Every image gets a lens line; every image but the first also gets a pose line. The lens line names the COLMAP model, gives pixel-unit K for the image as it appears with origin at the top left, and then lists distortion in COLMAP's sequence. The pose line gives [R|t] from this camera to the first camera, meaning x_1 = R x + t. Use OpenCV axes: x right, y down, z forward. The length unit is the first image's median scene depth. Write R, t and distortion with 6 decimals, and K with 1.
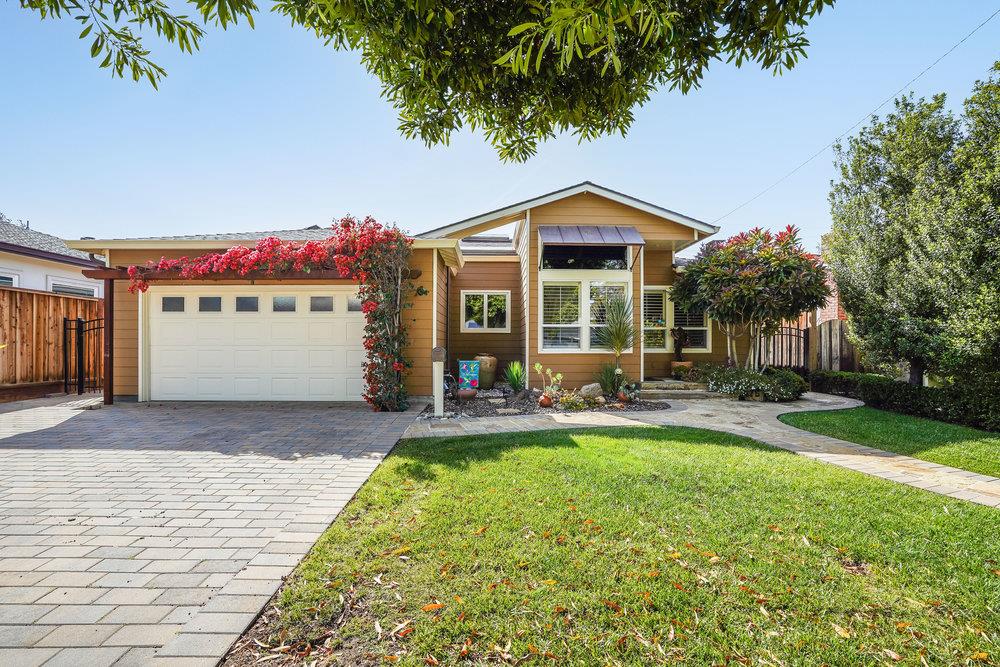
lens RADIAL K [[468.8, 0, 502.8], [0, 468.8, 334.7], [0, 0, 1]] dist [-0.000520, 0.000130]
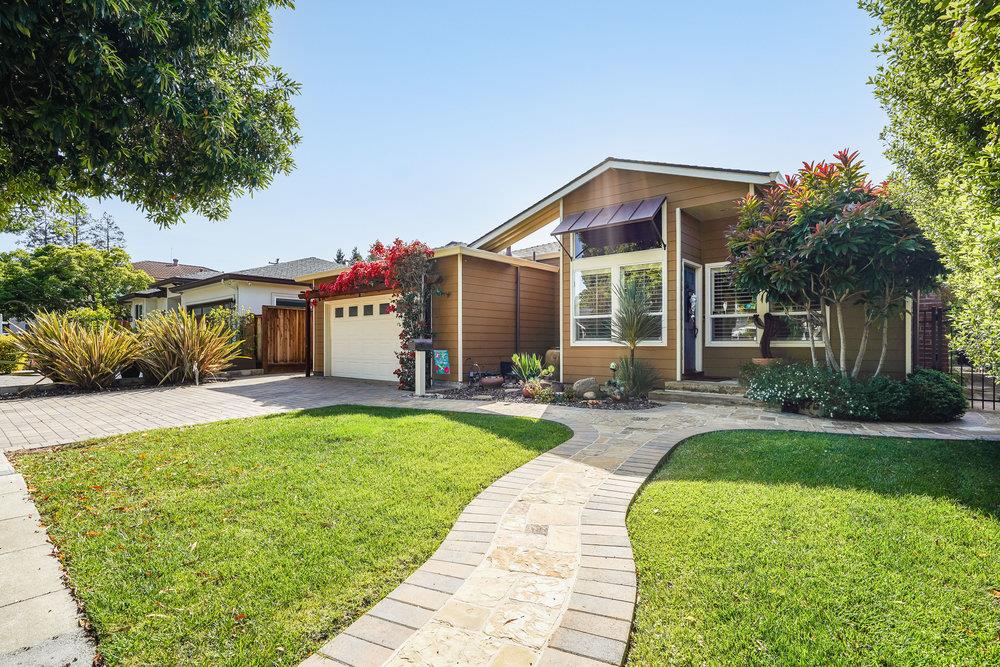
lens RADIAL K [[508.0, 0, 498.0], [0, 508.0, 345.6], [0, 0, 1]] dist [0.001295, 0.000934]
pose [[0.745886, 0.001161, -0.666073, 0.711532], [0.015828, 0.999685, 0.019468, 0.016501], [0.665886, -0.025063, 0.745632, 0.115544]]
